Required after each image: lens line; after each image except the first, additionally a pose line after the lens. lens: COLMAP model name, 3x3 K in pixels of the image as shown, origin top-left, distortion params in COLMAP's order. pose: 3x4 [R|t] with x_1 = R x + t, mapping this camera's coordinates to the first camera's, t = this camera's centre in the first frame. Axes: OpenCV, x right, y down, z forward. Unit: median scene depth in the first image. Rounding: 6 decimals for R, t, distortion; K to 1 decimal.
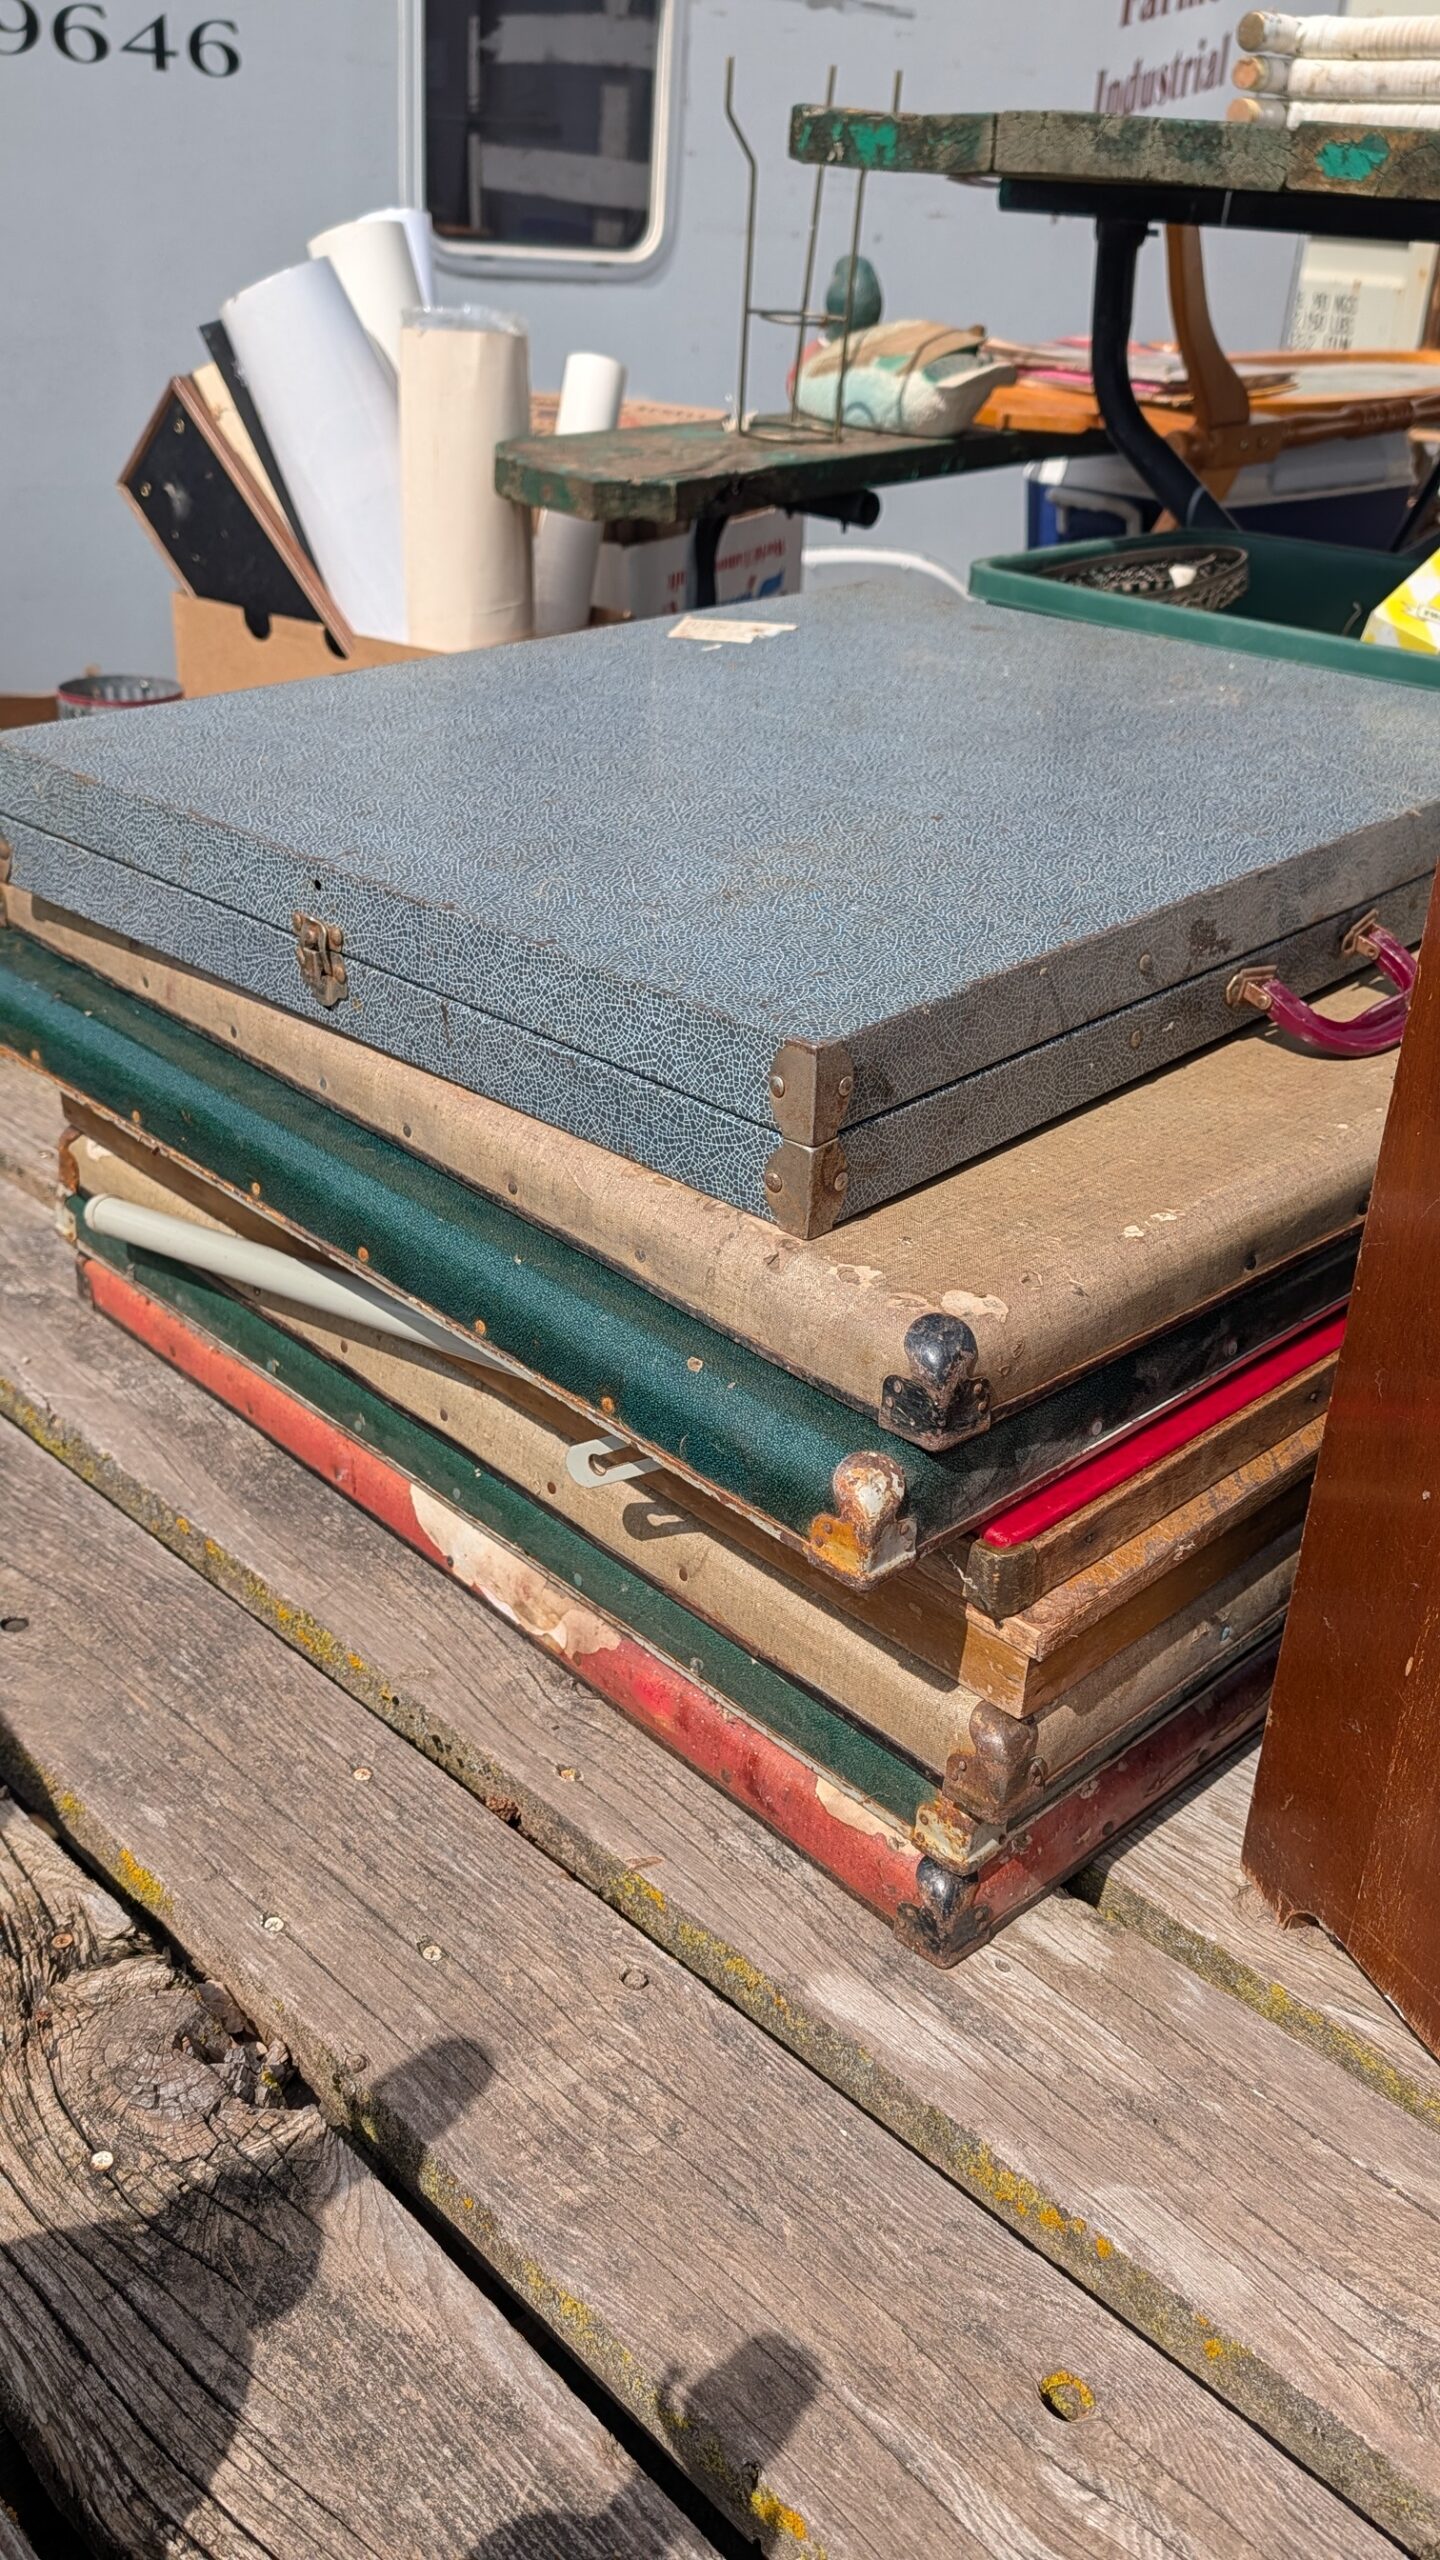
lens RADIAL K [[1947.2, 0, 726.0], [0, 1947.2, 1202.3], [0, 0, 1]] dist [0.040152, -0.053444]
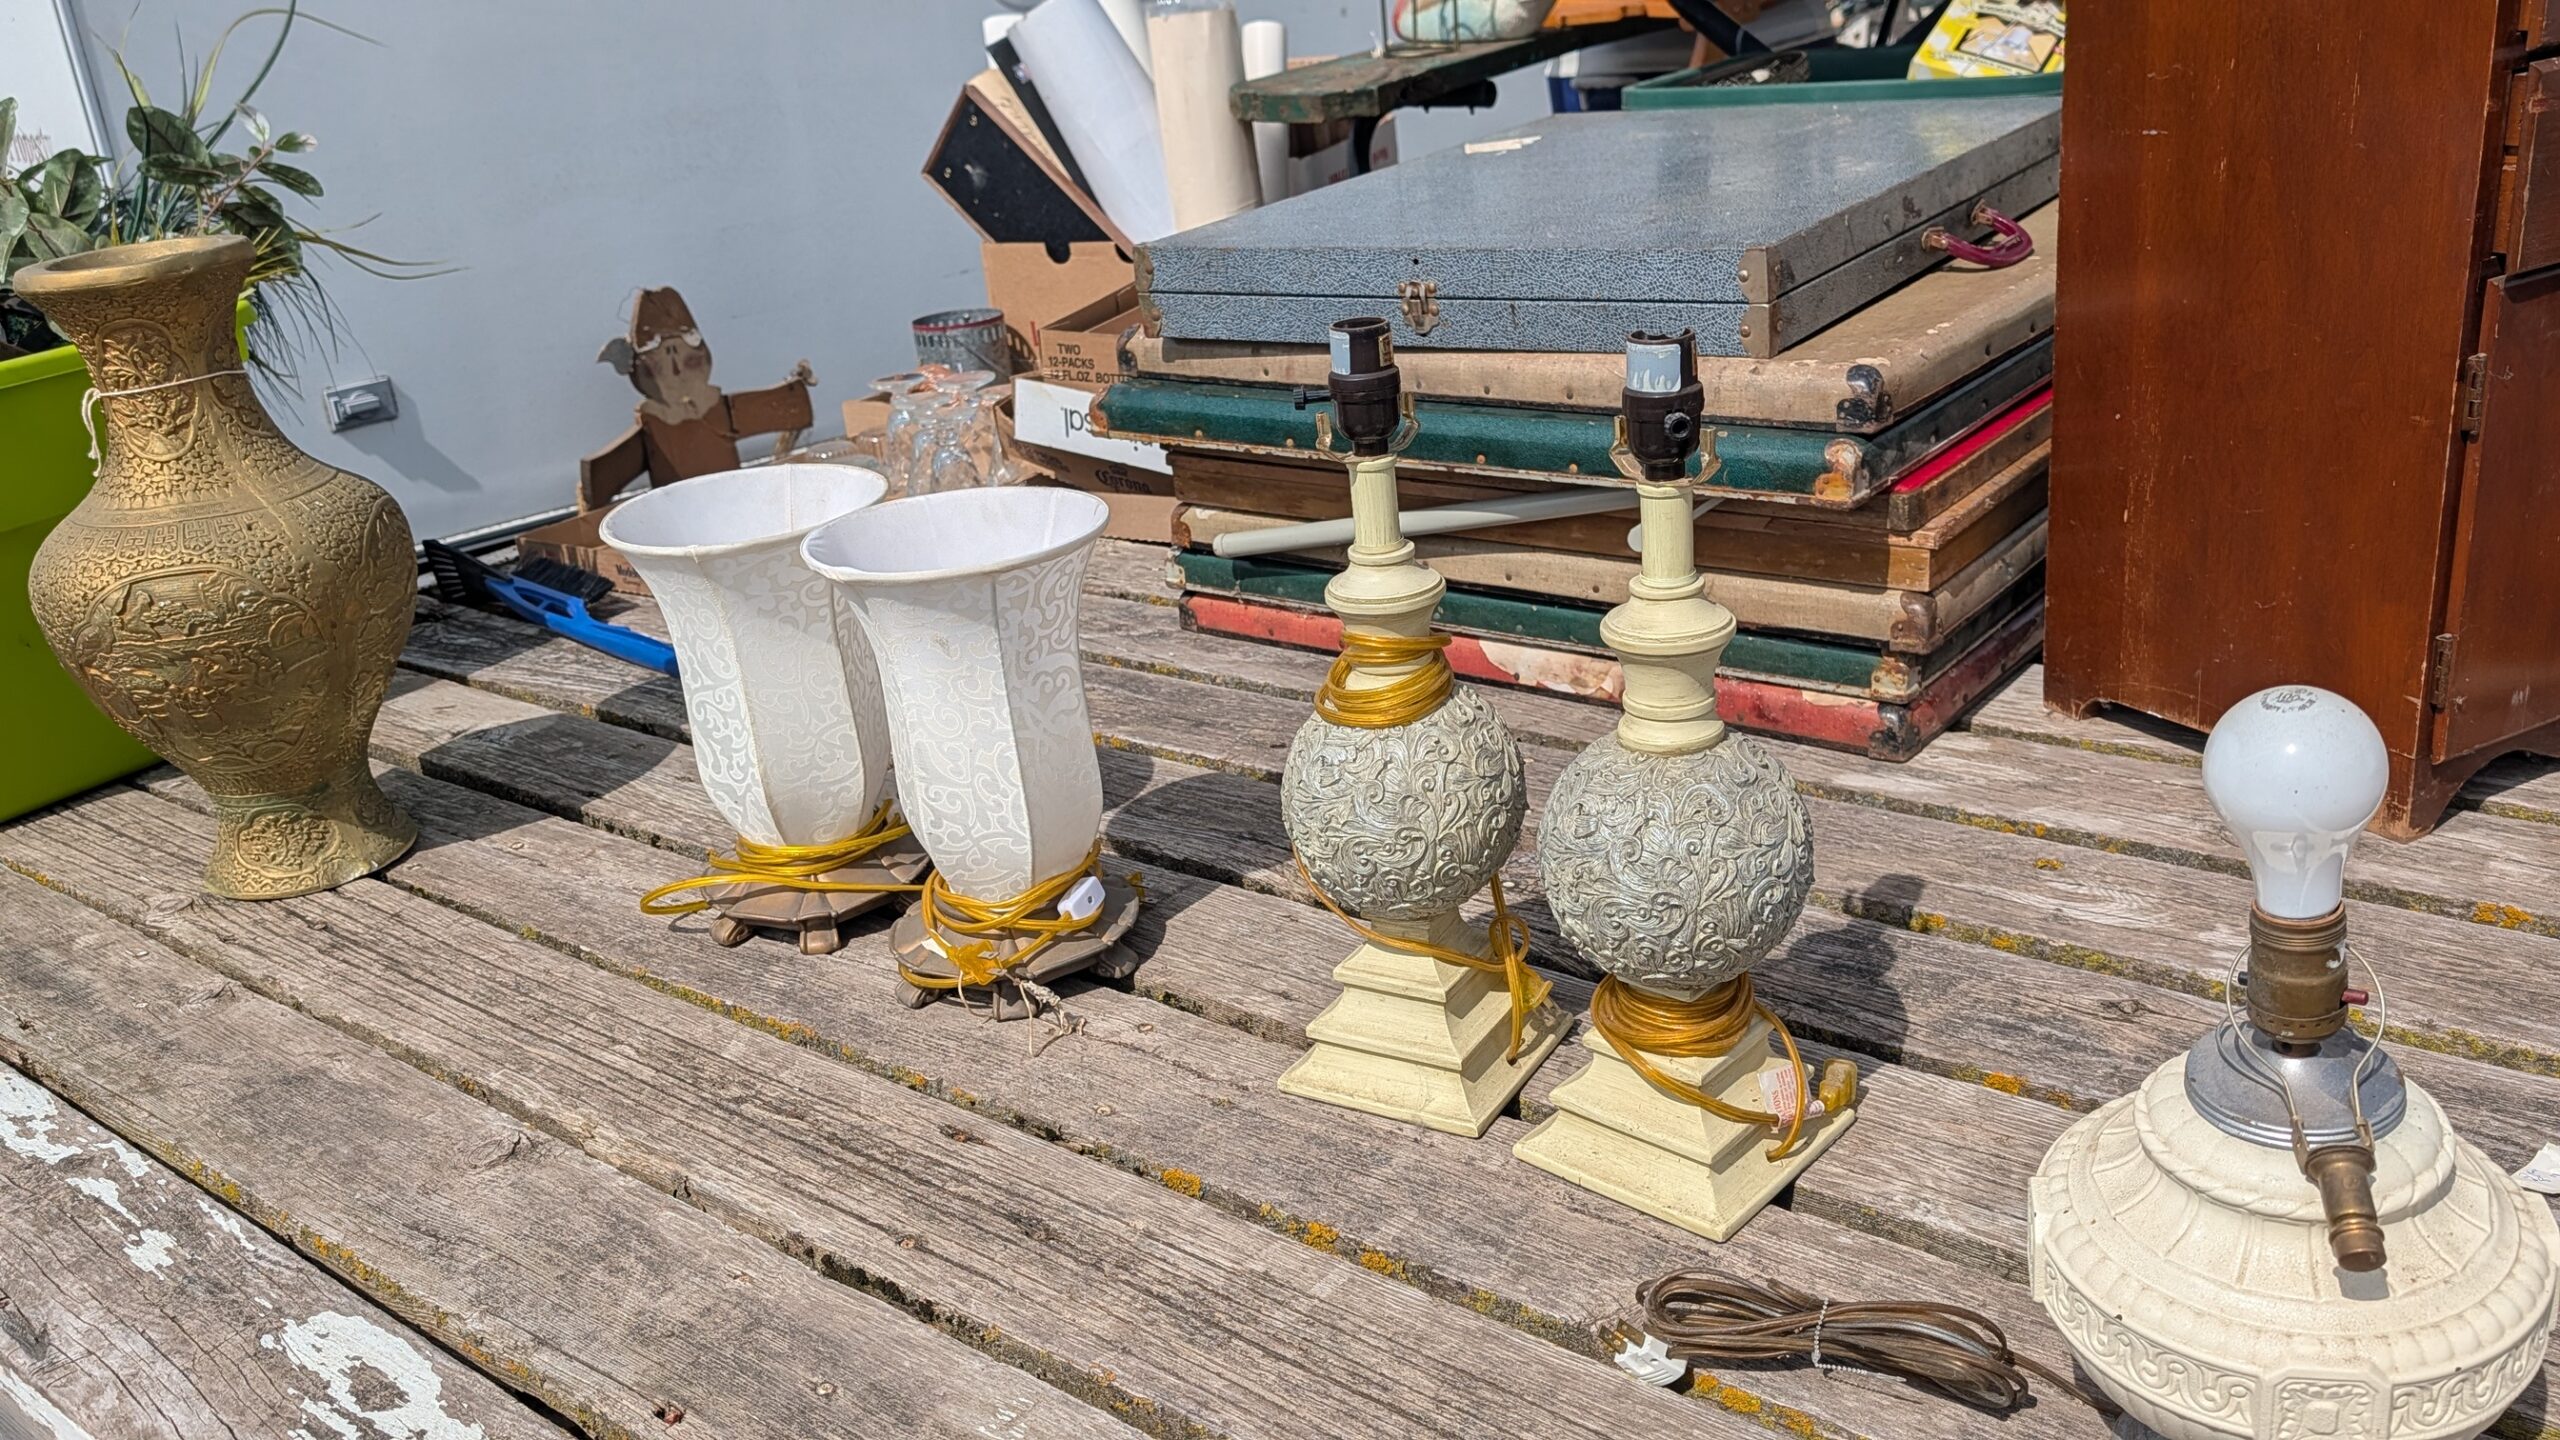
lens RADIAL K [[1894.8, 0, 1280.0], [0, 1894.8, 720.0], [0, 0, 1]] dist [0.126159, -0.246650]
pose [[0.982761, -0.177311, 0.052355, -0.424721], [0.181152, 0.980105, -0.081107, 0.311217], [-0.036933, 0.089193, 0.995329, -0.579881]]
